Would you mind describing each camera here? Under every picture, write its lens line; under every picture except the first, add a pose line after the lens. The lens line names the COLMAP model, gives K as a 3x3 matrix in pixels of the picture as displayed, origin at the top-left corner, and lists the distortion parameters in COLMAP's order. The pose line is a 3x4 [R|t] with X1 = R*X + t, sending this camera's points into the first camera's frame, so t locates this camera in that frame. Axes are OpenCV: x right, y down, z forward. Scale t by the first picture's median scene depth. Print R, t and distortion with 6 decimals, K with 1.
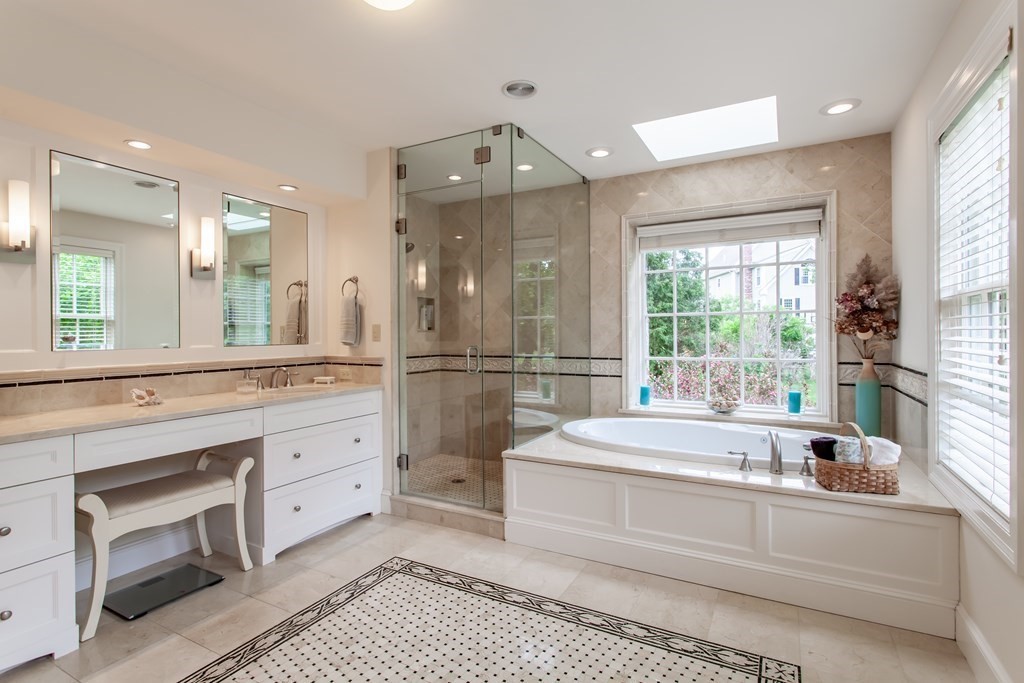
lens RADIAL K [[496.2, 0, 492.8], [0, 496.2, 333.7], [0, 0, 1]] dist [0.003371, 0.000786]
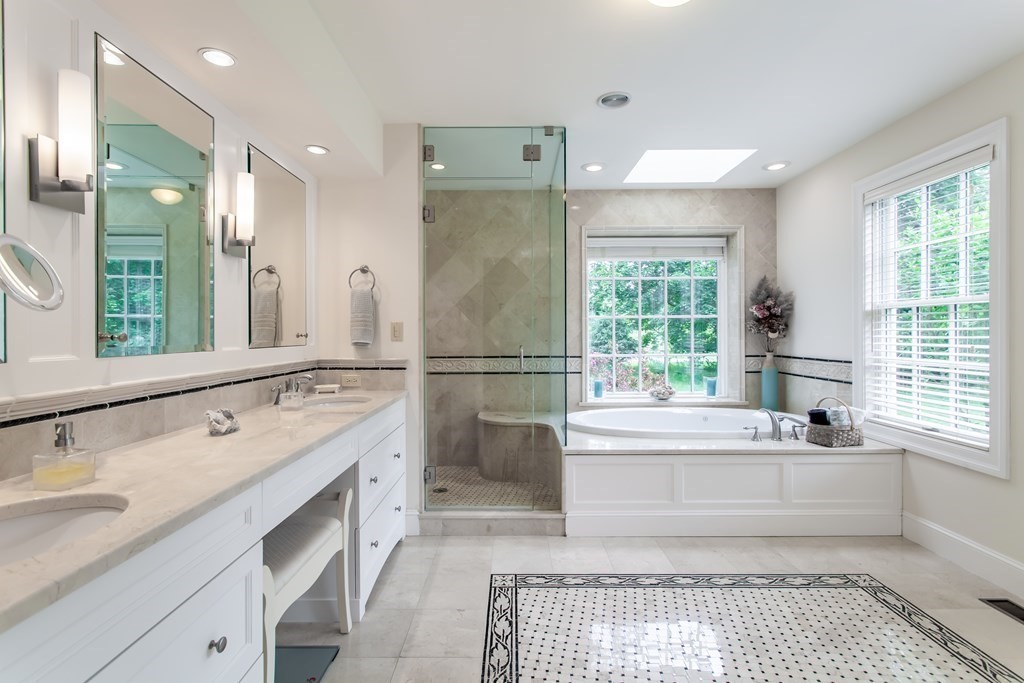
lens RADIAL K [[496.2, 0, 497.3], [0, 496.2, 333.6], [0, 0, 1]] dist [0.003371, 0.000786]
pose [[0.878468, 0.002889, 0.477792, -0.566975], [-0.001478, 0.999993, -0.003329, 0.004938], [-0.477798, 0.002218, 0.878467, 0.166656]]
